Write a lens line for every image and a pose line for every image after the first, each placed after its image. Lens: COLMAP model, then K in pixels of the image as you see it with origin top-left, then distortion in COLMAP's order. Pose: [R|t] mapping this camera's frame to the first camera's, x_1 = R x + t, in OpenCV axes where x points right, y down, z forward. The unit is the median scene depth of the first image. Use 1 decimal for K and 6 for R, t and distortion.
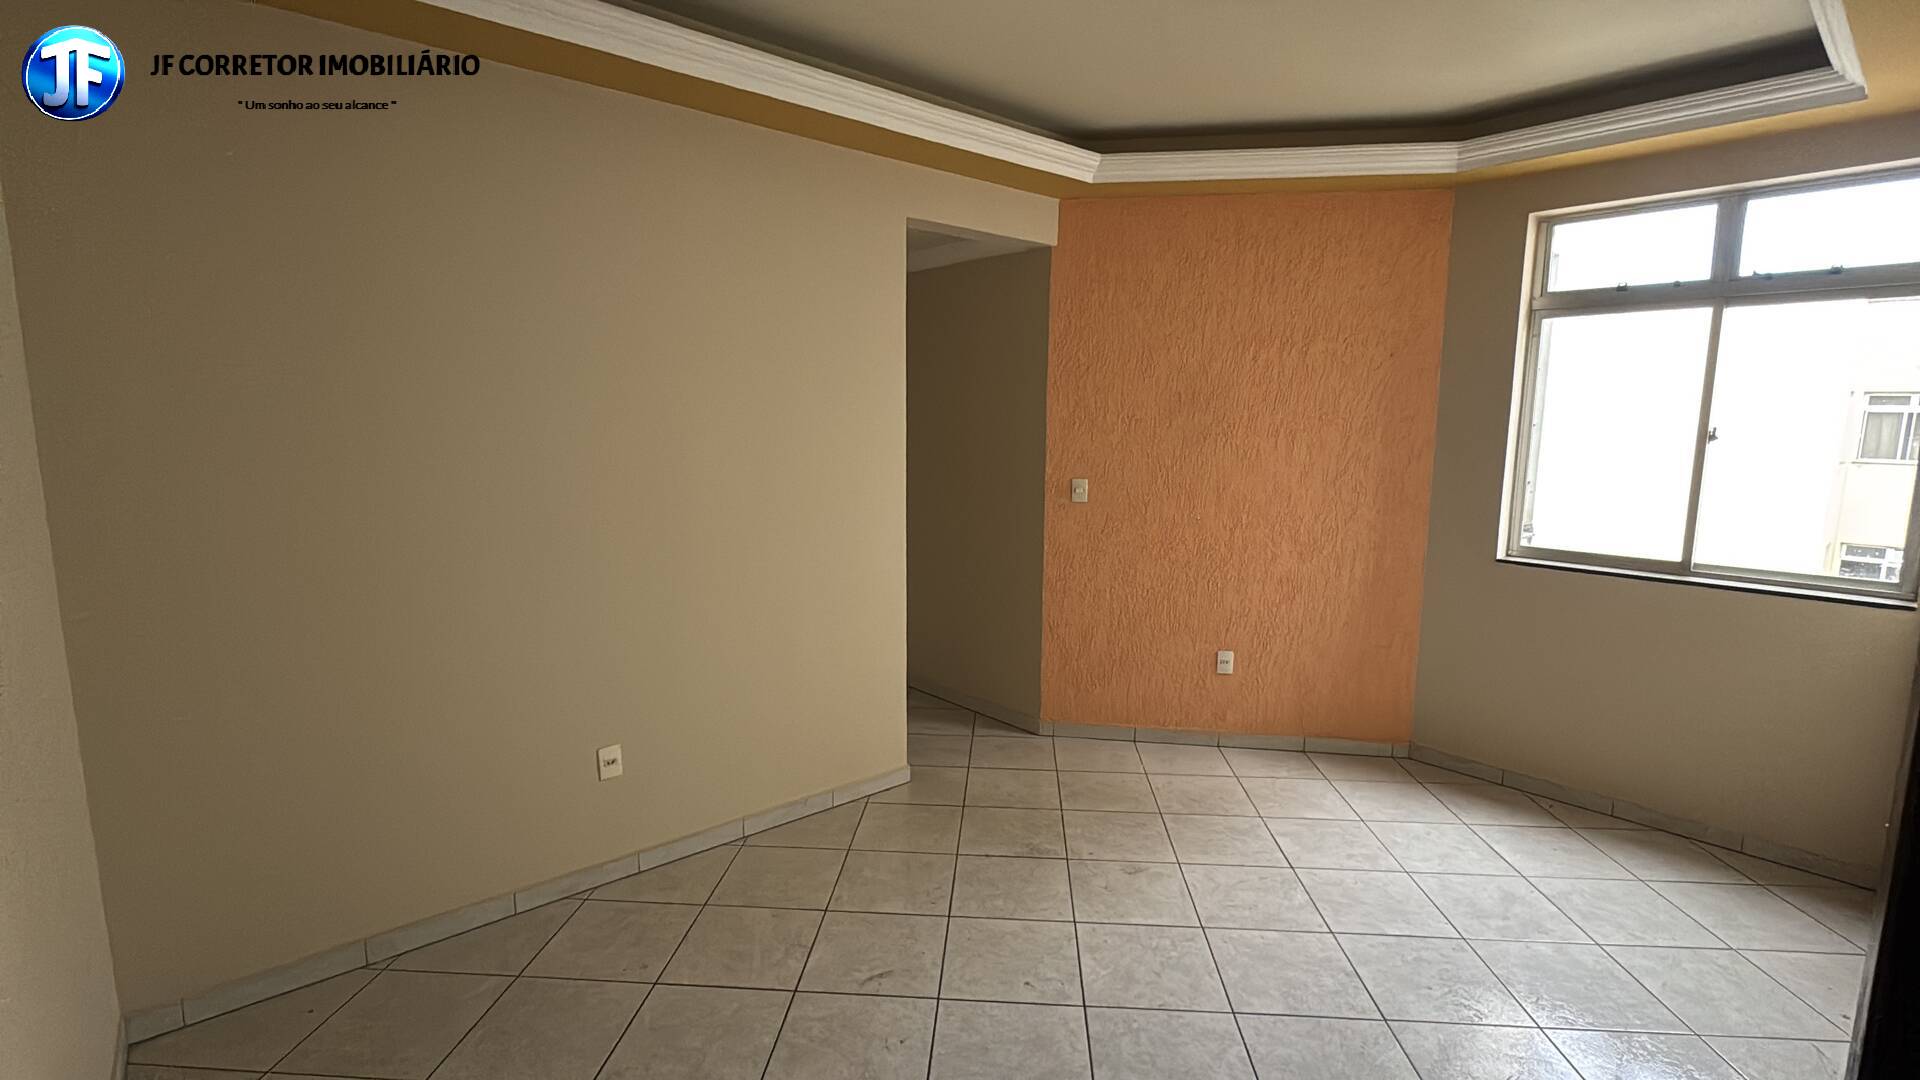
lens RADIAL K [[886.2, 0, 960.0], [0, 886.2, 540.0], [0, 0, 1]] dist [-0.003086, -0.000296]
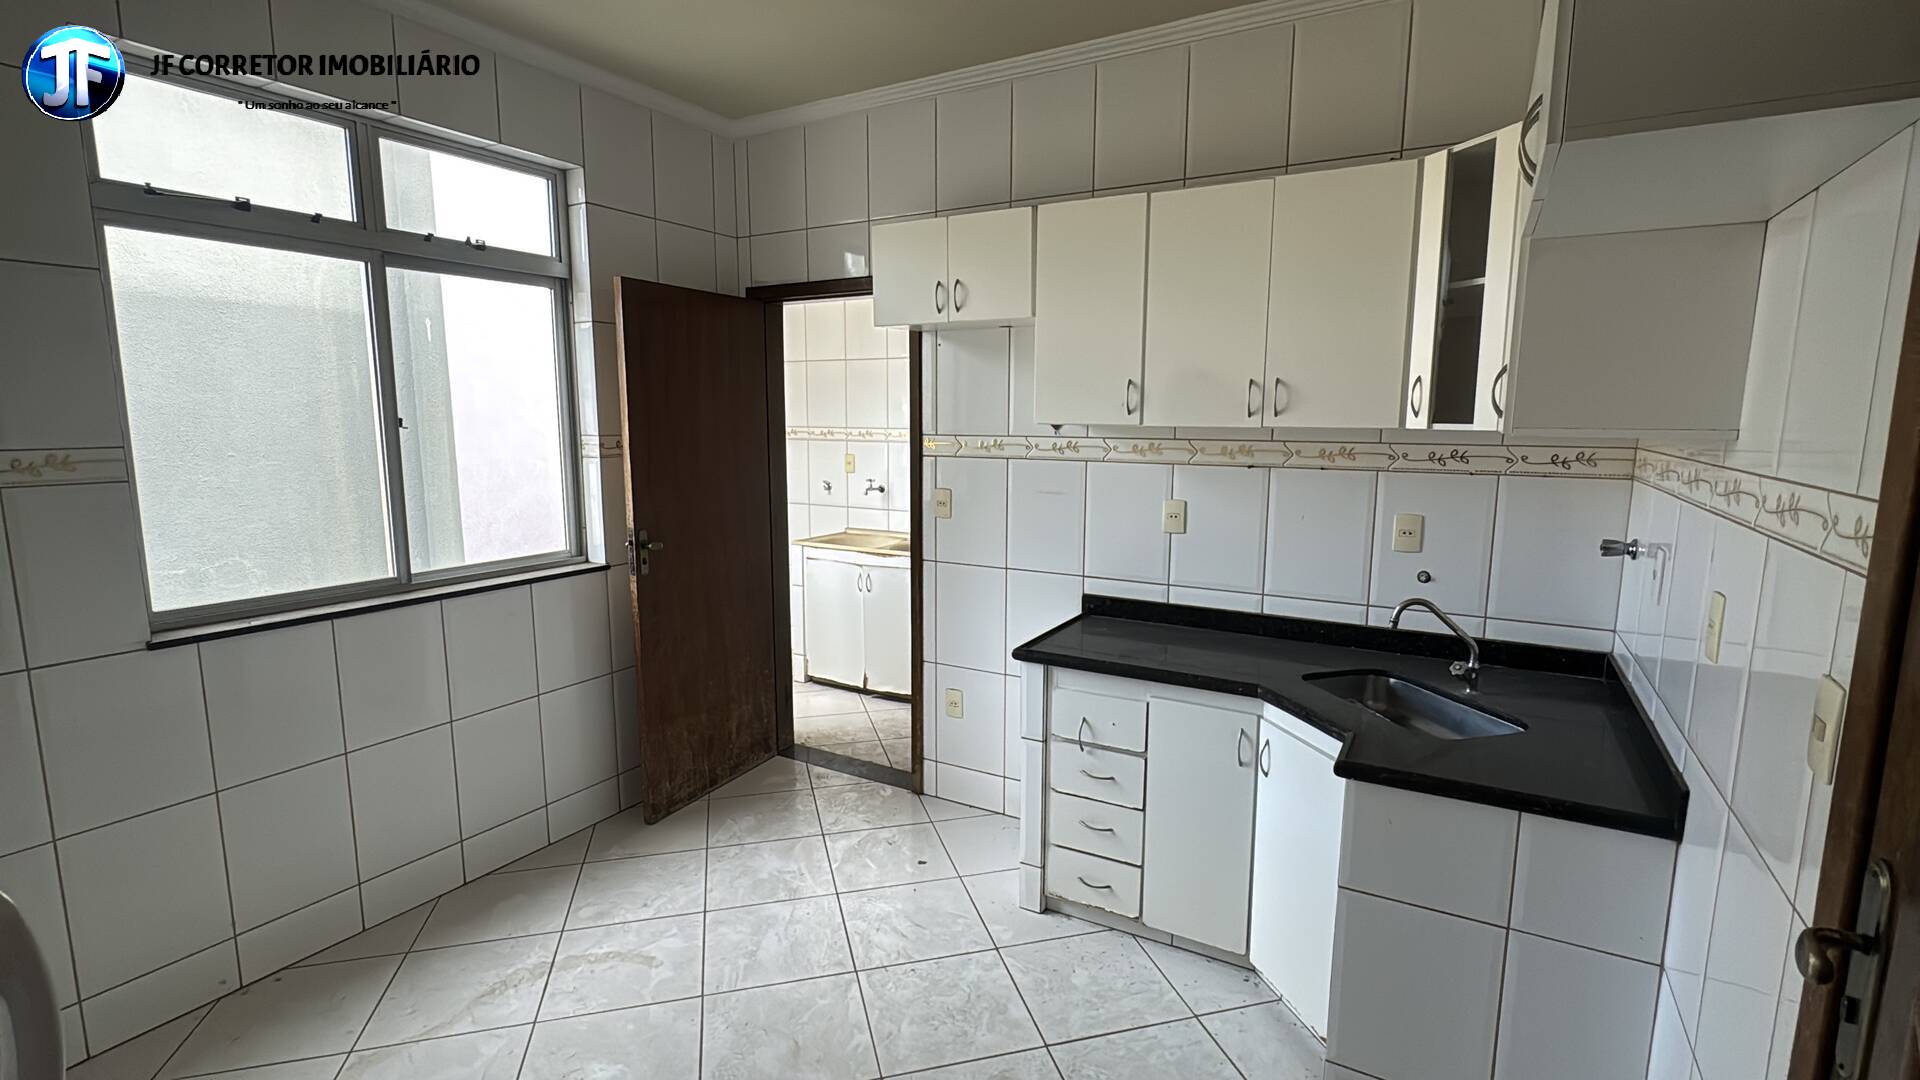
lens RADIAL K [[886.2, 0, 960.0], [0, 886.2, 540.0], [0, 0, 1]] dist [-0.003086, -0.000296]
pose [[-0.300964, -0.142561, 0.942919, -0.105693], [0.129494, 0.973495, 0.188516, -0.097276], [-0.944803, 0.178839, -0.274526, 0.746402]]
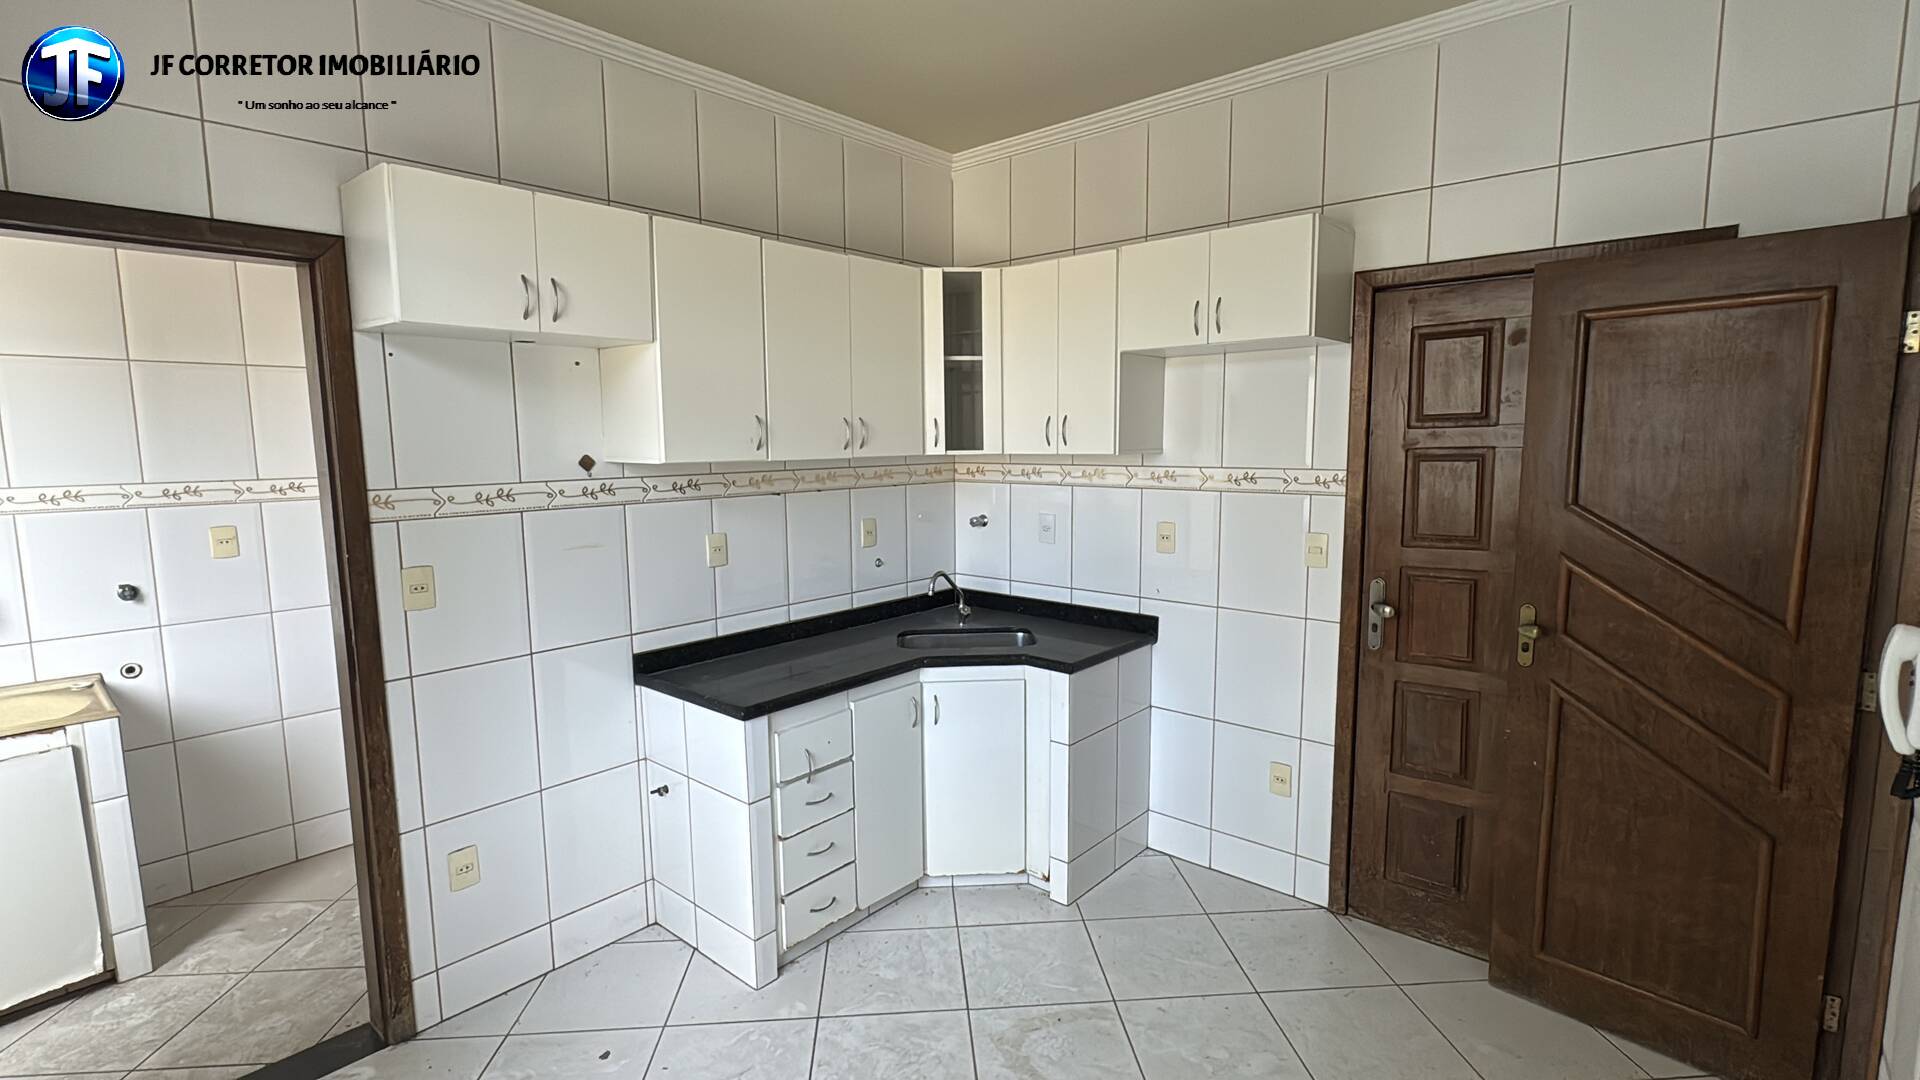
lens RADIAL K [[886.2, 0, 960.0], [0, 886.2, 540.0], [0, 0, 1]] dist [-0.003086, -0.000296]
pose [[-0.992343, 0.021598, -0.121611, 0.501639], [-0.009947, 0.967420, 0.252980, -0.160582], [0.123113, 0.252253, -0.959798, 1.161530]]
